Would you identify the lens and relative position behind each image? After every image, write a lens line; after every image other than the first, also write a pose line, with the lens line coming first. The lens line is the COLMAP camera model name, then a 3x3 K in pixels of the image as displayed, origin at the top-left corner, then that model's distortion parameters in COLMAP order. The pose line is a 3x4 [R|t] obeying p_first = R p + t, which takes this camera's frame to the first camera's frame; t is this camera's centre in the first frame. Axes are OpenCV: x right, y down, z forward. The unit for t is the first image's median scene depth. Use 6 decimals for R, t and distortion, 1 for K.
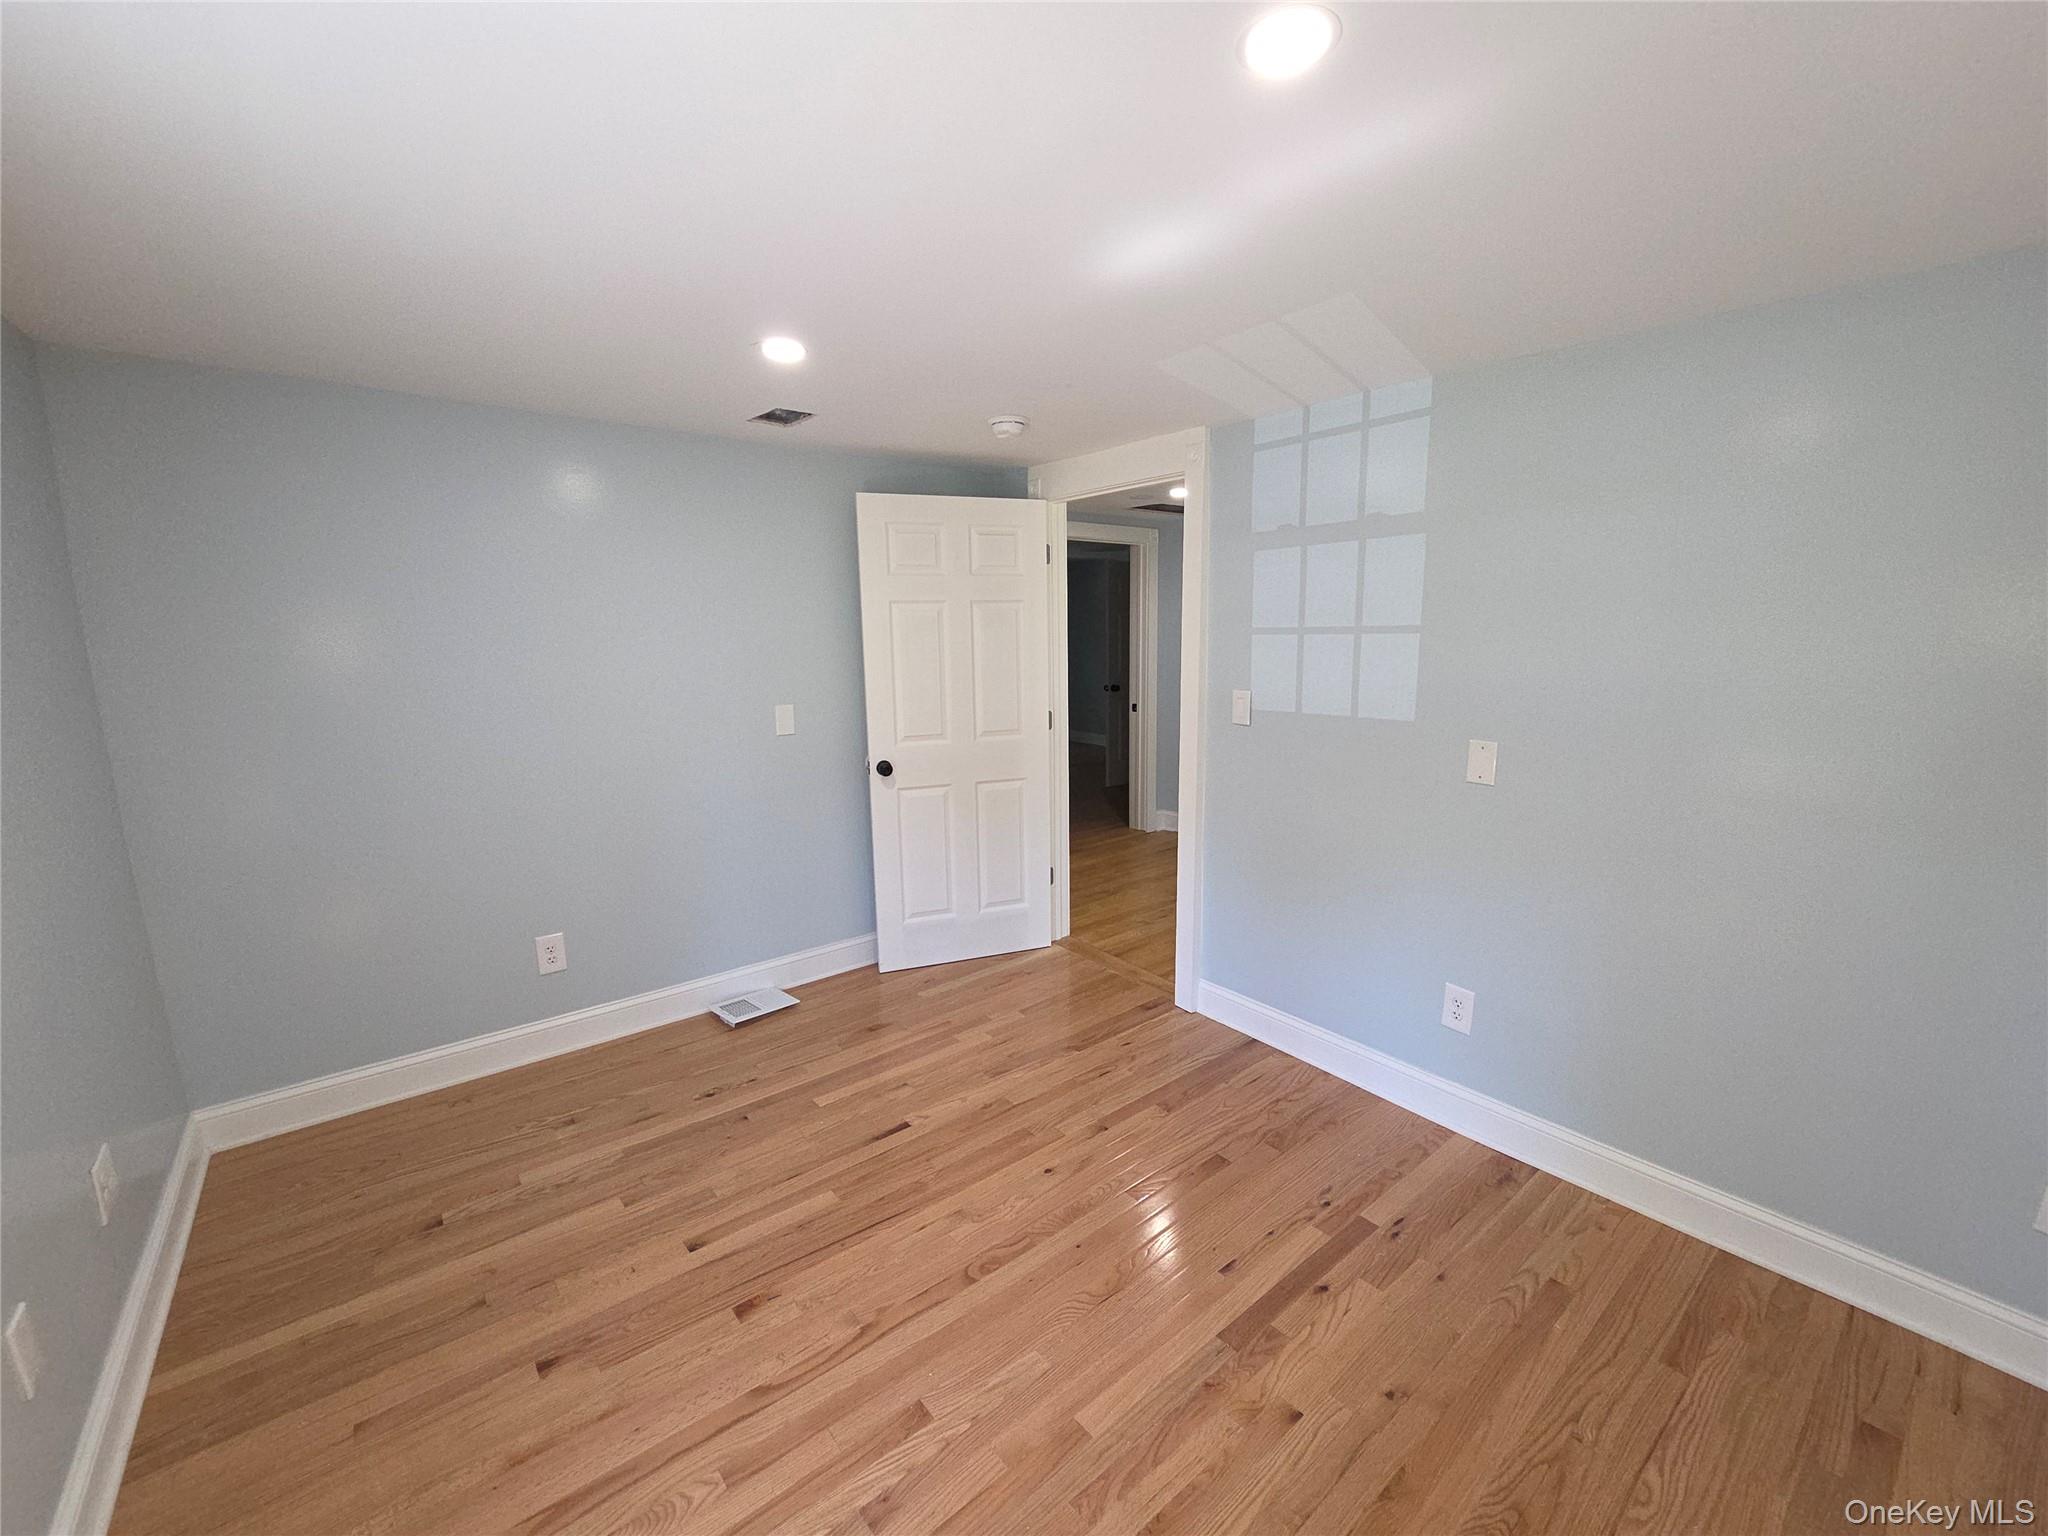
lens RADIAL K [[839.7, 0, 1020.3], [0, 839.7, 769.2], [0, 0, 1]] dist [-0.000703, 0.000626]
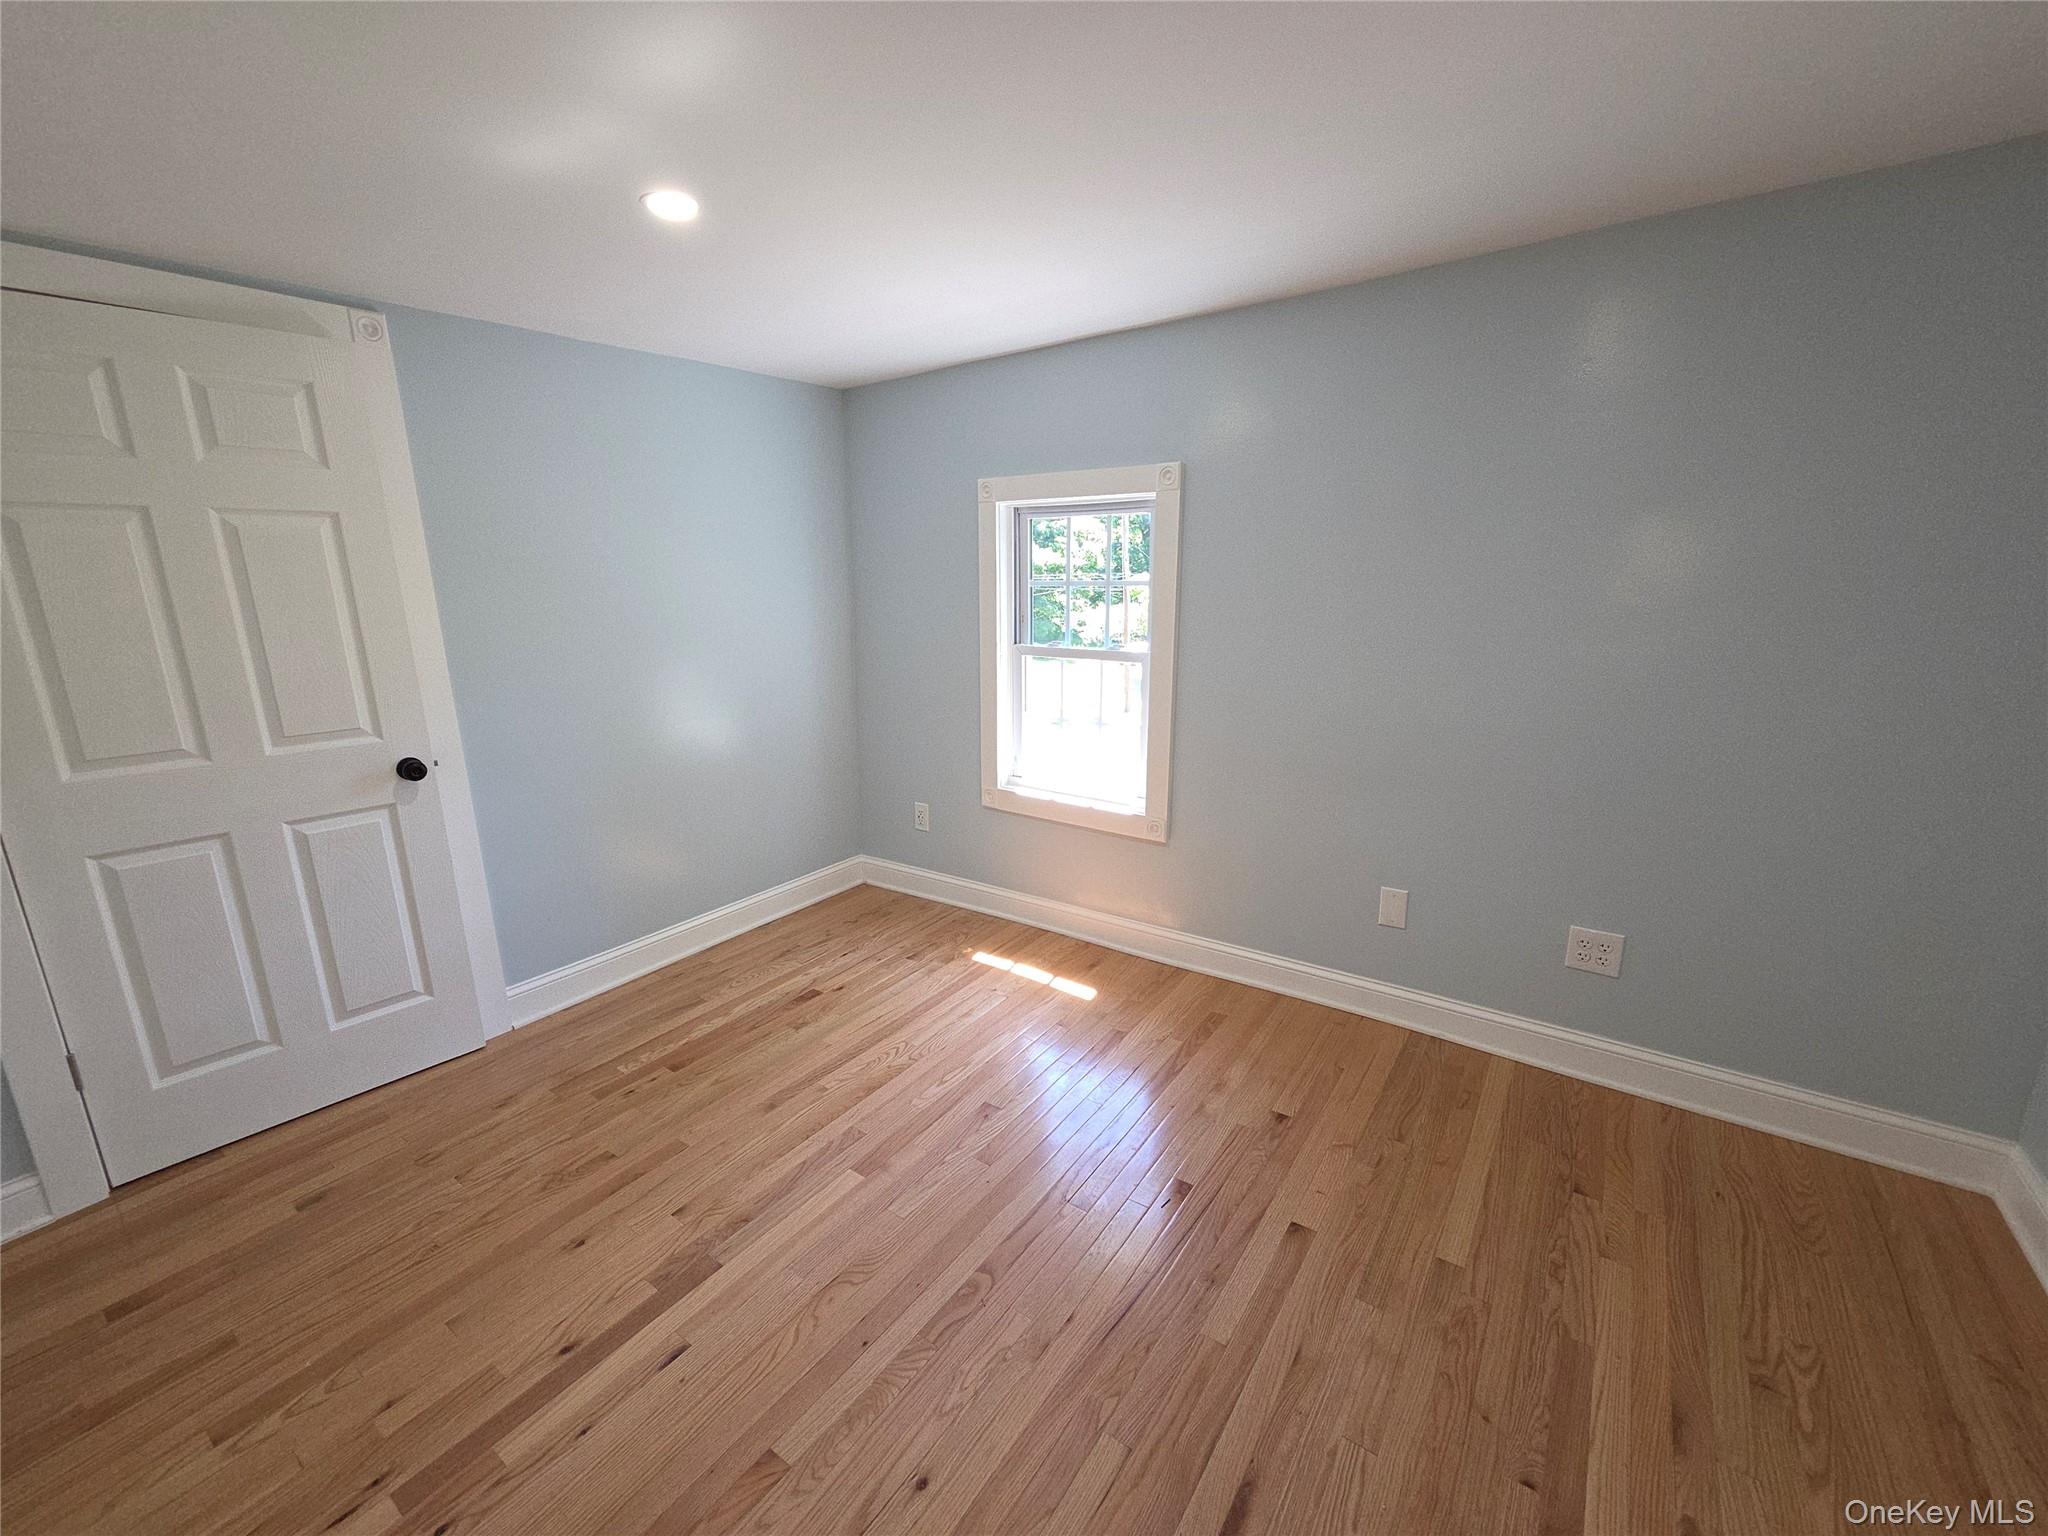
lens RADIAL K [[839.7, 0, 1023.6], [0, 839.7, 767.3], [0, 0, 1]] dist [-0.000703, 0.000626]
pose [[-0.963660, 0.090212, -0.251439, 0.077808], [-0.016243, 0.919723, 0.392232, -0.241734], [0.266638, 0.382062, -0.884835, 1.582962]]
